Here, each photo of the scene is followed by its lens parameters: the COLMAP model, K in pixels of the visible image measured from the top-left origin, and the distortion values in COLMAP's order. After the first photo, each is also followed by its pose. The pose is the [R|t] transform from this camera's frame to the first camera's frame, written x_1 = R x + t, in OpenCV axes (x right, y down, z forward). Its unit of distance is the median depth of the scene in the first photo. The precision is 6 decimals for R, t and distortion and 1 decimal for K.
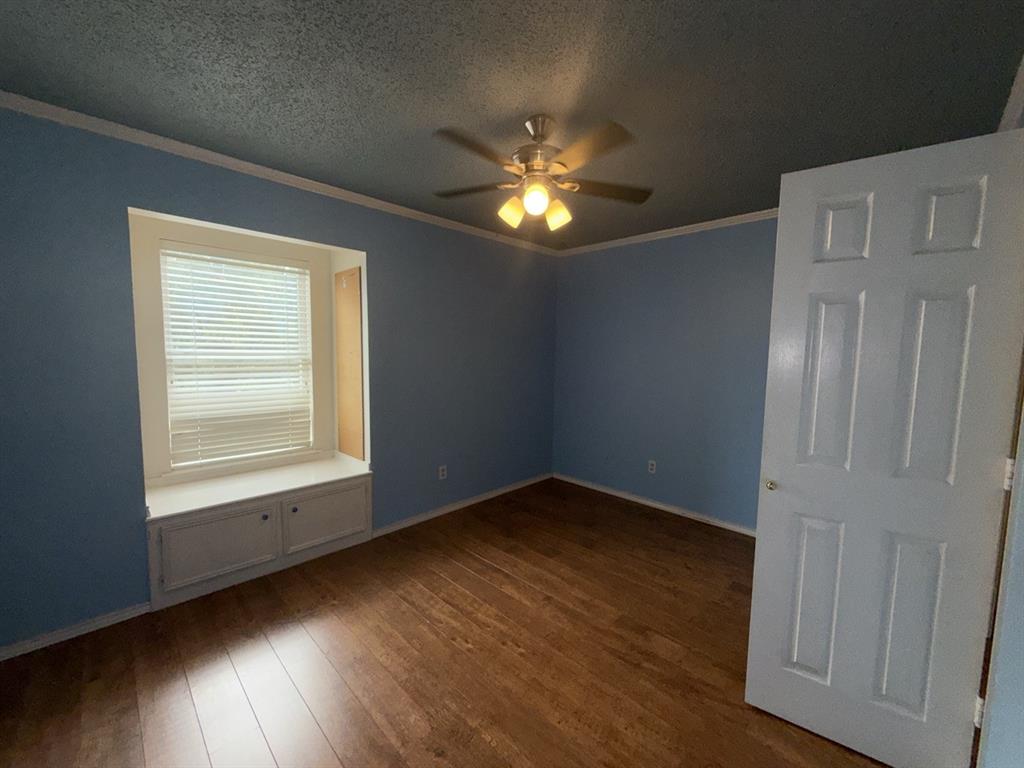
lens RADIAL K [[409.2, 0, 510.5], [0, 409.2, 386.6], [0, 0, 1]] dist [-0.001281, 0.000372]
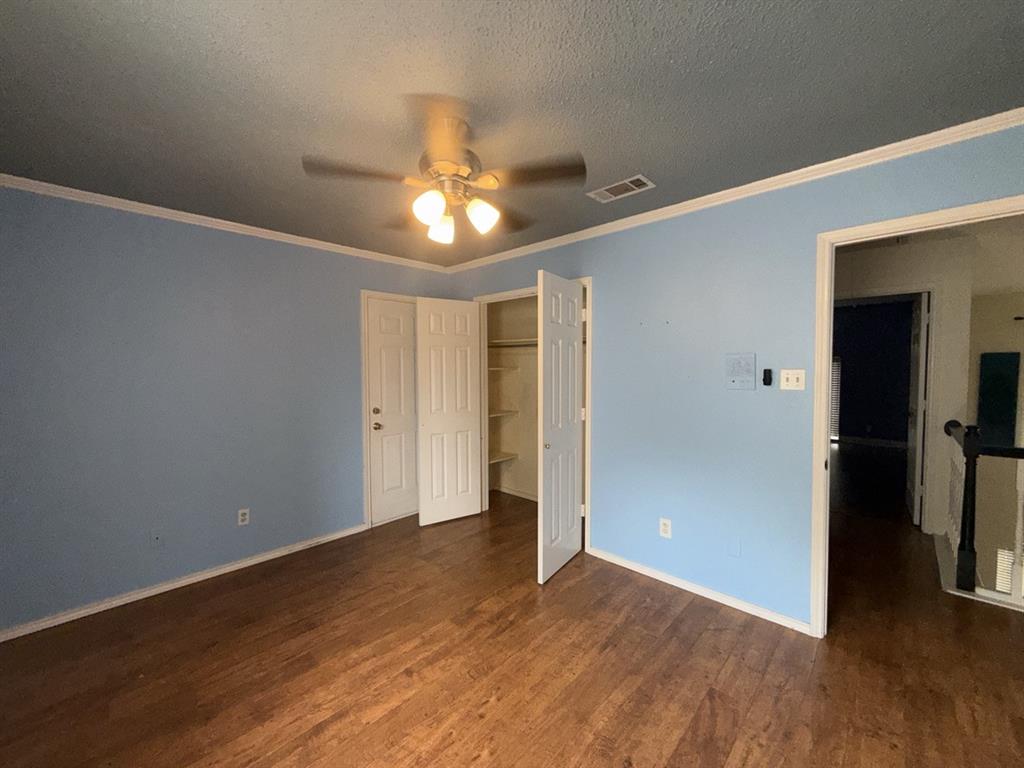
lens RADIAL K [[409.2, 0, 511.5], [0, 409.2, 386.2], [0, 0, 1]] dist [-0.001281, 0.000372]
pose [[-0.018594, -0.065171, 0.997701, -0.764961], [0.096283, 0.993119, 0.066667, -0.102230], [-0.995180, 0.097301, -0.012191, 0.813443]]
